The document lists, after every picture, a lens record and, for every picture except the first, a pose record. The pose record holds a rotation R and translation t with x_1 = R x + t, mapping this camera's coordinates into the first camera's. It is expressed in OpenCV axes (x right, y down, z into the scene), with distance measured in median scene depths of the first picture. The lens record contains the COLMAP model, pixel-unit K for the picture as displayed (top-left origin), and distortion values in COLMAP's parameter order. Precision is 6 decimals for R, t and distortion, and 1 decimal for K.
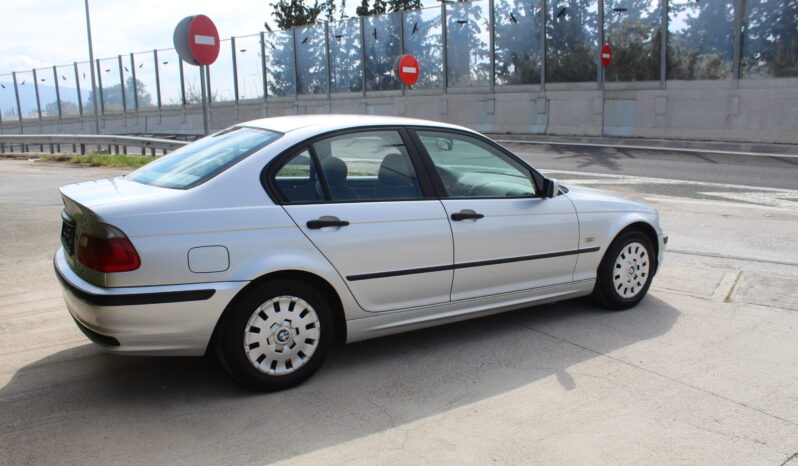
lens RADIAL K [[665.0, 0, 400.7], [0, 665.0, 263.0], [0, 0, 1]] dist [-0.171470, 0.165293]
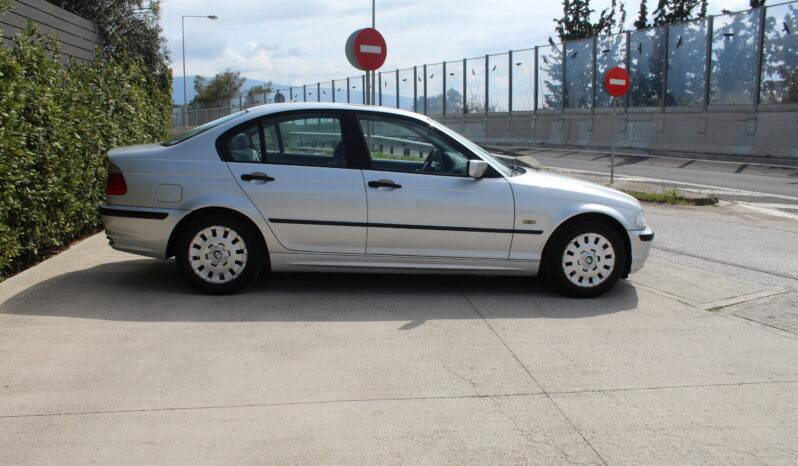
lens RADIAL K [[665.0, 0, 400.7], [0, 665.0, 263.0], [0, 0, 1]] dist [-0.171470, 0.165293]
pose [[0.892553, 0.119934, -0.434702, 0.585159], [-0.129894, 0.991504, 0.006849, 0.051171], [0.431830, 0.050352, 0.900548, -0.063745]]
